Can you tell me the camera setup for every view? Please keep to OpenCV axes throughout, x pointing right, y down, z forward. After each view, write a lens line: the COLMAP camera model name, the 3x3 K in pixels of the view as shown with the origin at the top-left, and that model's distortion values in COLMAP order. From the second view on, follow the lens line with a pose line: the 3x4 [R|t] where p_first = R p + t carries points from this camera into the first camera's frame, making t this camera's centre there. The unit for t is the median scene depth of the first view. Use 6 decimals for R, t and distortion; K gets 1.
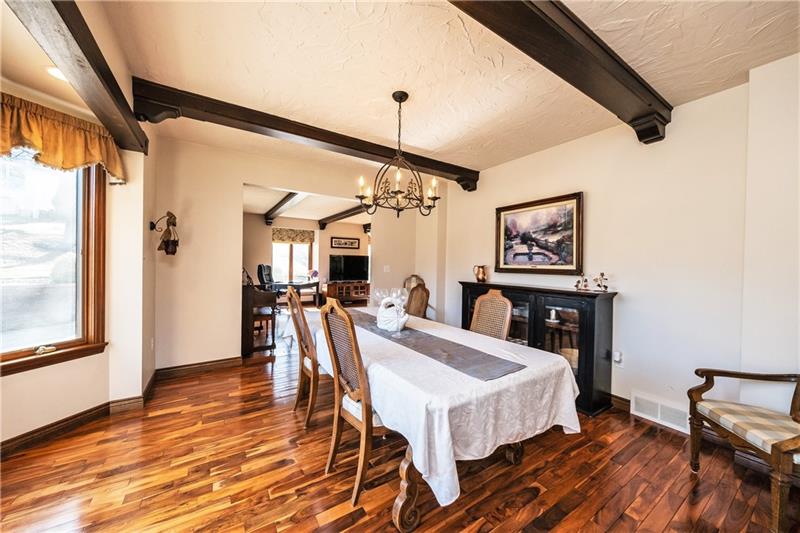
lens RADIAL K [[286.4, 0, 397.3], [0, 286.4, 265.7], [0, 0, 1]] dist [-0.000222, 0.000002]
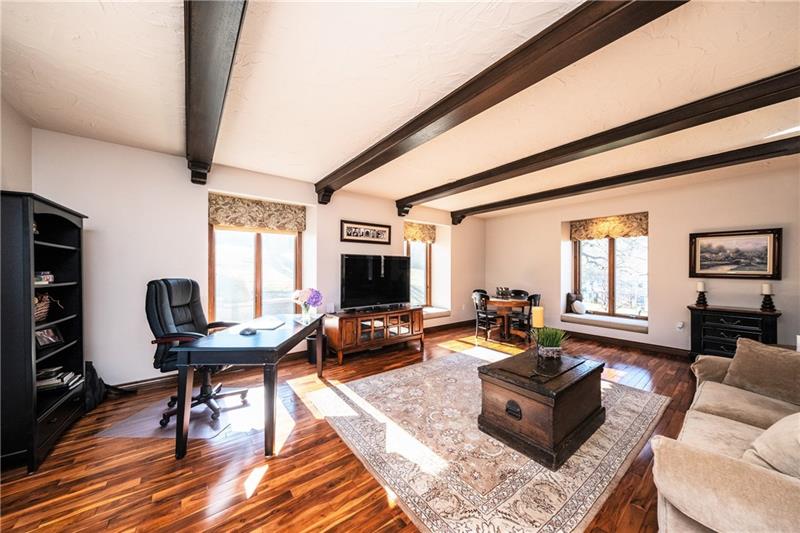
lens RADIAL K [[266.6, 0, 405.1], [0, 266.6, 267.0], [0, 0, 1]] dist [0.002279, -0.000478]
pose [[0.994588, -0.010836, 0.103331, -0.167731], [0.011691, 0.999902, -0.007671, -0.011639], [-0.103238, 0.008838, 0.994617, 0.519552]]
